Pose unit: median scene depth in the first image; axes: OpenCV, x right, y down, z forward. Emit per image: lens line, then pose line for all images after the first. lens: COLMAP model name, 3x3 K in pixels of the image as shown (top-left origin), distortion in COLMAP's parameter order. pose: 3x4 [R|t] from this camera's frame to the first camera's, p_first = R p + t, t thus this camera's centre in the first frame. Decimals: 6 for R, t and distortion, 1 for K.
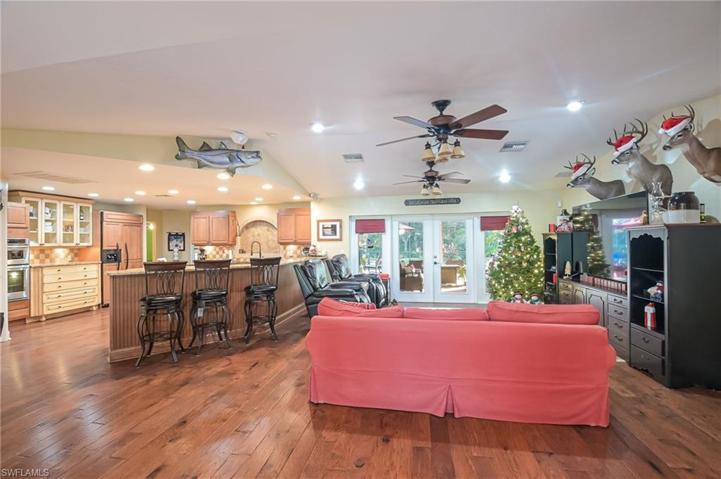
lens RADIAL K [[322.1, 0, 359.8], [0, 322.1, 240.1], [0, 0, 1]] dist [-0.000461, -0.000179]
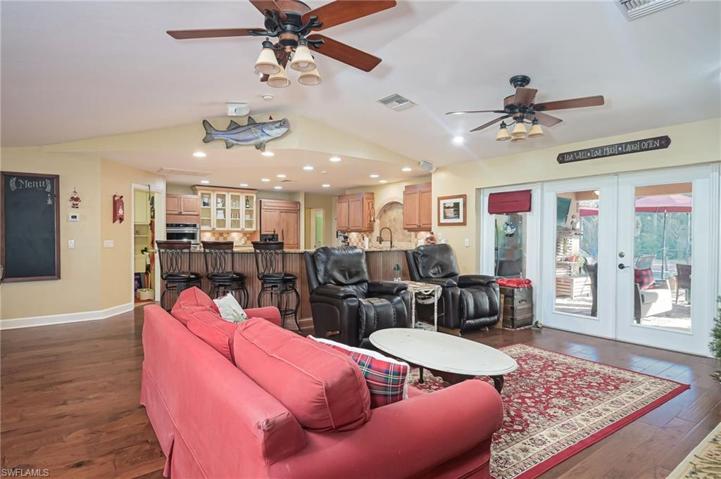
lens RADIAL K [[398.0, 0, 360.9], [0, 398.0, 239.5], [0, 0, 1]] dist [-0.002598, -0.001987]
pose [[0.726915, 0.019346, -0.686455, 0.384519], [-0.005208, 0.999730, 0.022660, 0.014693], [0.686707, -0.012897, 0.726819, 0.242284]]
